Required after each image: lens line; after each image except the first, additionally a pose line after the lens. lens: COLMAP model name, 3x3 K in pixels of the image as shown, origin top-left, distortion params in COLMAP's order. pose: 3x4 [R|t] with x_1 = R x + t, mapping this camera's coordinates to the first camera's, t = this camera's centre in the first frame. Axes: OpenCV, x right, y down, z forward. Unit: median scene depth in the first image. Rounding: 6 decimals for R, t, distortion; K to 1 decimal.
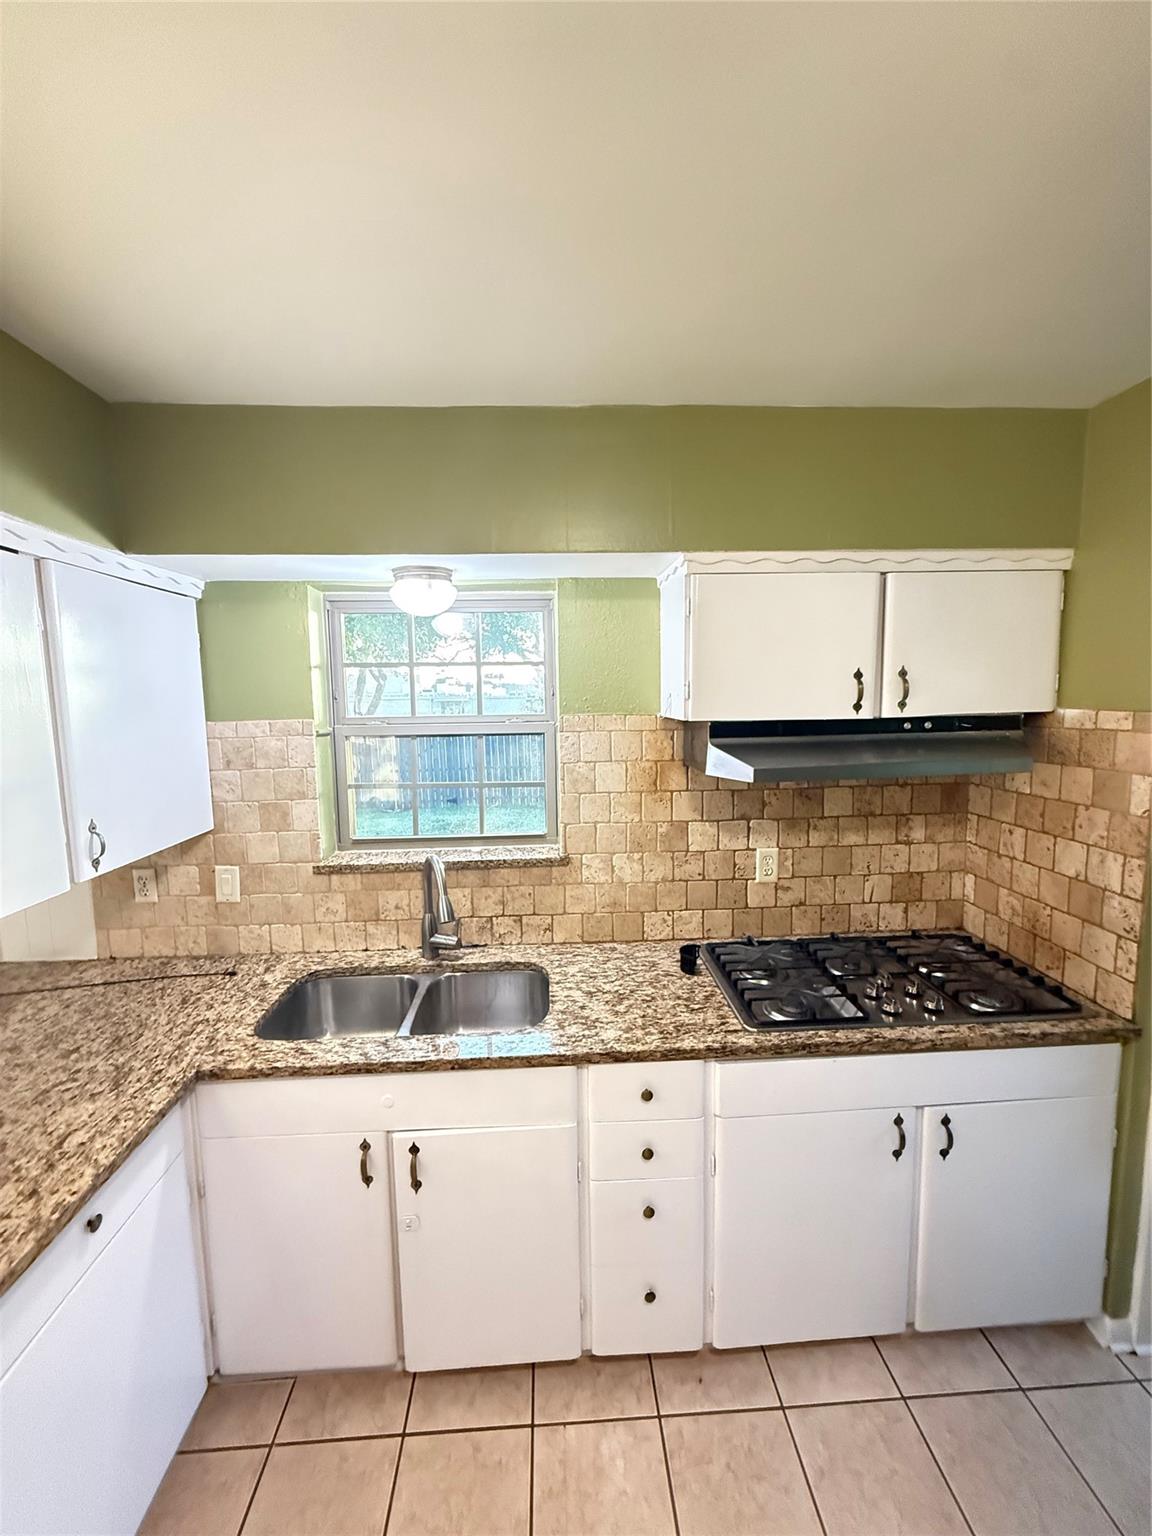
lens RADIAL K [[608.4, 0, 576.4], [0, 608.4, 765.9], [0, 0, 1]] dist [0.001741, 0.000140]
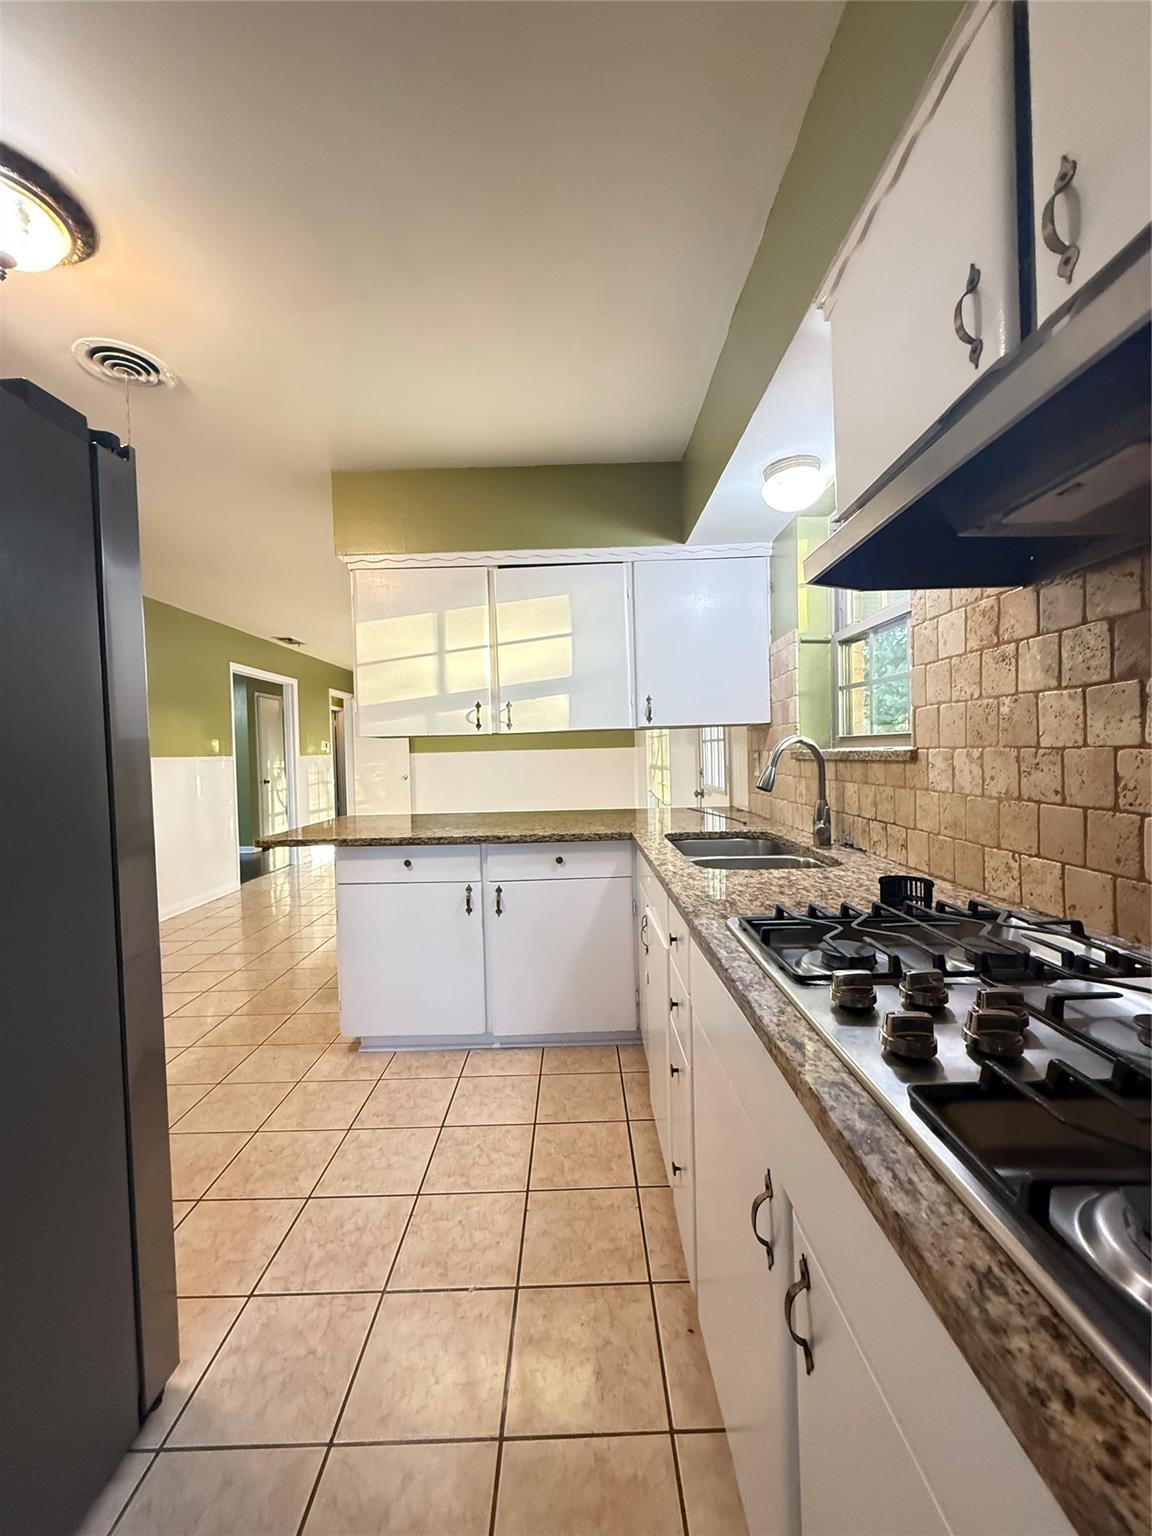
lens RADIAL K [[608.4, 0, 576.1], [0, 608.4, 766.9], [0, 0, 1]] dist [0.001741, 0.000140]
pose [[-0.047119, 0.041344, -0.998033, 0.749226], [-0.072570, 0.996361, 0.044701, 0.164128], [0.996250, 0.074534, -0.043947, 0.612371]]
